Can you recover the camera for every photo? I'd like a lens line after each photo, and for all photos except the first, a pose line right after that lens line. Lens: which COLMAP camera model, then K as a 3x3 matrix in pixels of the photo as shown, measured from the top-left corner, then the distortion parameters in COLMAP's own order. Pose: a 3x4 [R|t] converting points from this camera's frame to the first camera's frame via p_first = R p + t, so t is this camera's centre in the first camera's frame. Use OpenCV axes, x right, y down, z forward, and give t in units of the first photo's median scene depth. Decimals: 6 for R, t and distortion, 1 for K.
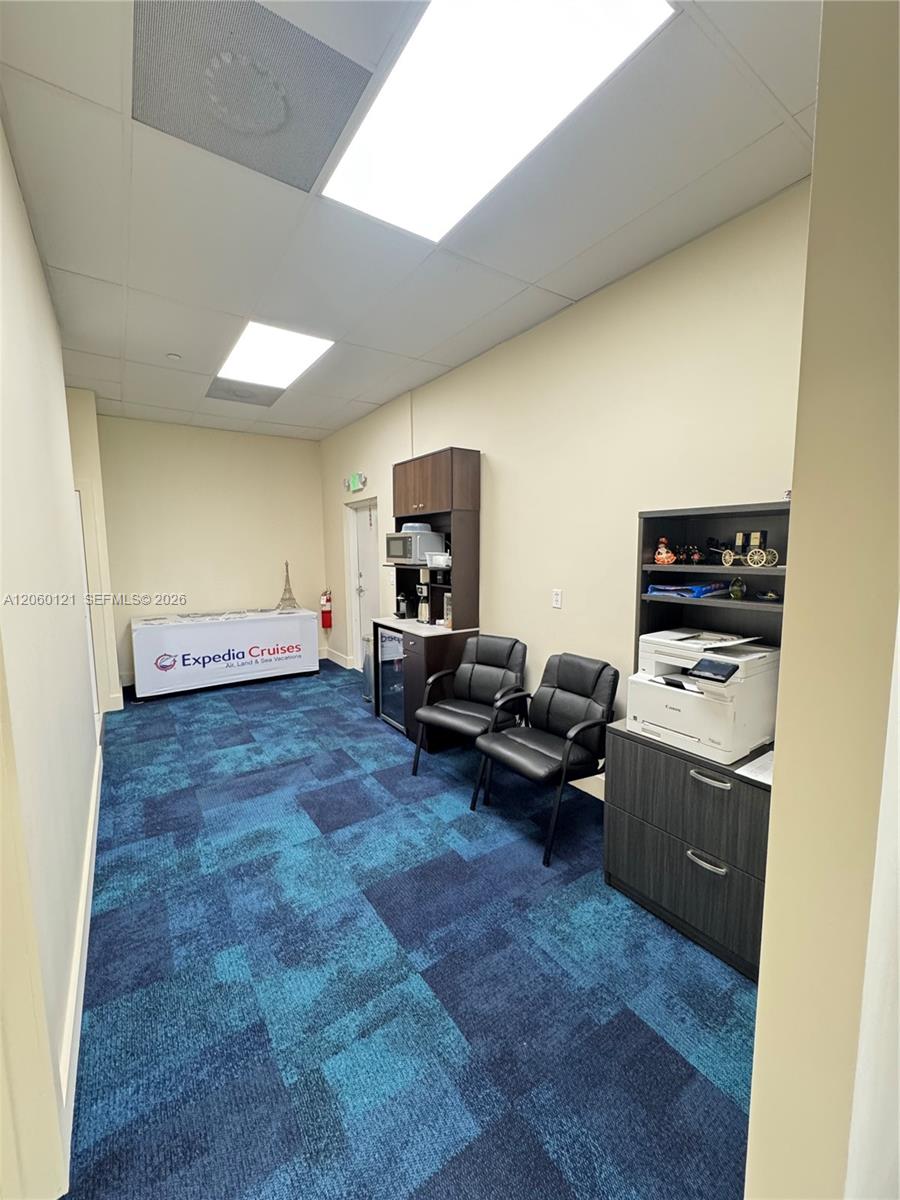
lens RADIAL K [[476.7, 0, 450.8], [0, 476.7, 599.8], [0, 0, 1]] dist [-0.002768, 0.000813]
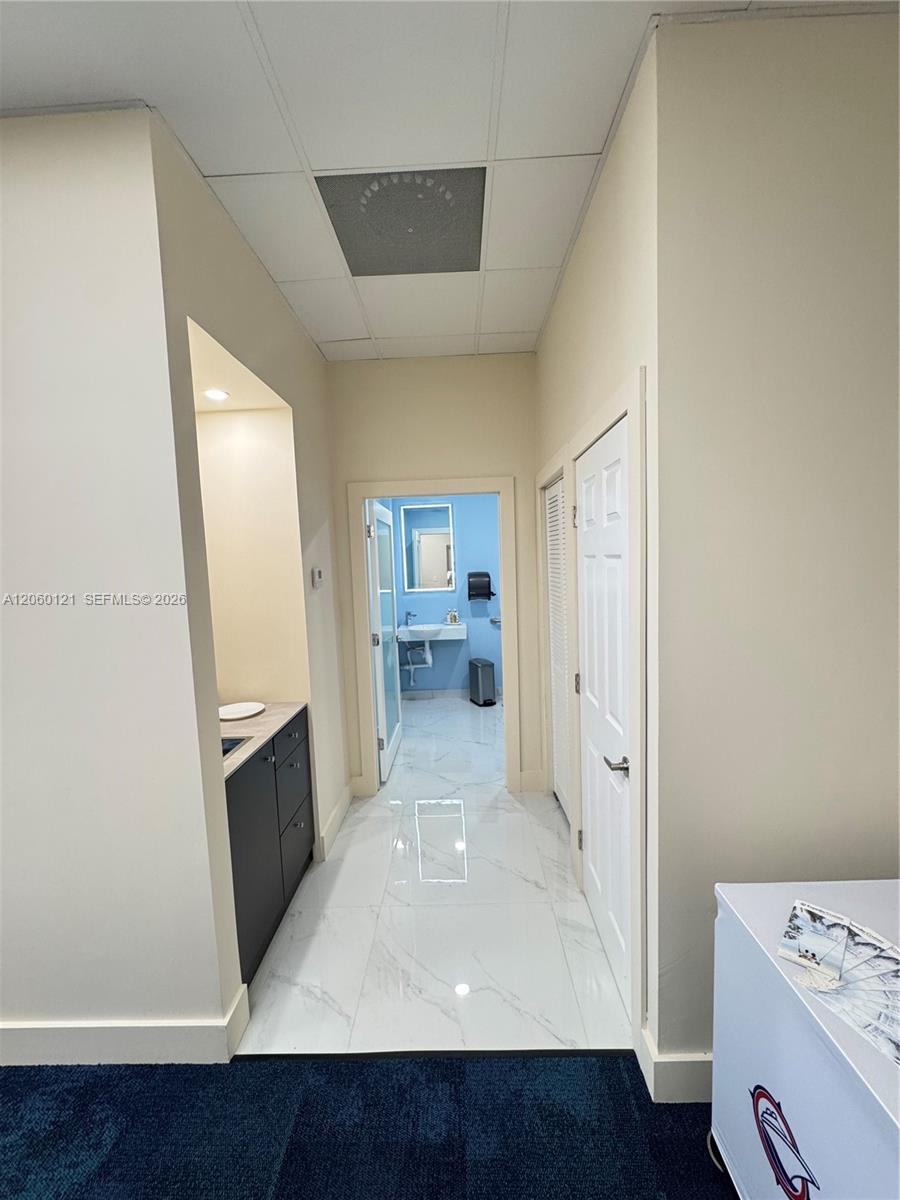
lens RADIAL K [[476.7, 0, 452.4], [0, 476.7, 599.3], [0, 0, 1]] dist [-0.002768, 0.000813]
pose [[-0.586052, 0.093261, -0.804889, -0.579716], [-0.046613, 0.987829, 0.148397, -0.195016], [0.808932, 0.124487, -0.574571, 1.518135]]
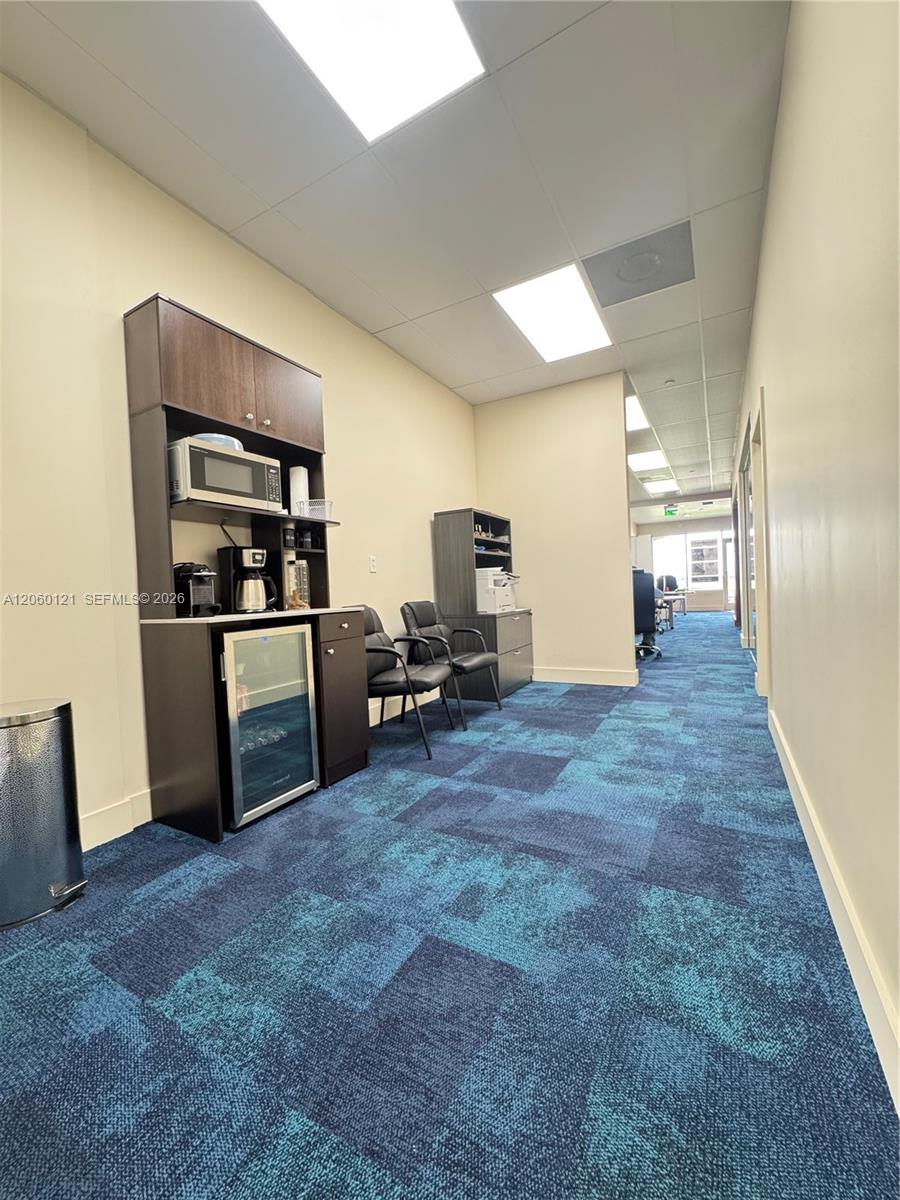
lens RADIAL K [[476.7, 0, 447.3], [0, 476.7, 599.5], [0, 0, 1]] dist [-0.002768, 0.000813]
pose [[-0.433284, 0.007446, 0.901226, -0.899111], [0.143396, 0.987797, 0.060780, 0.036744], [-0.889776, 0.155567, -0.429065, 1.342529]]
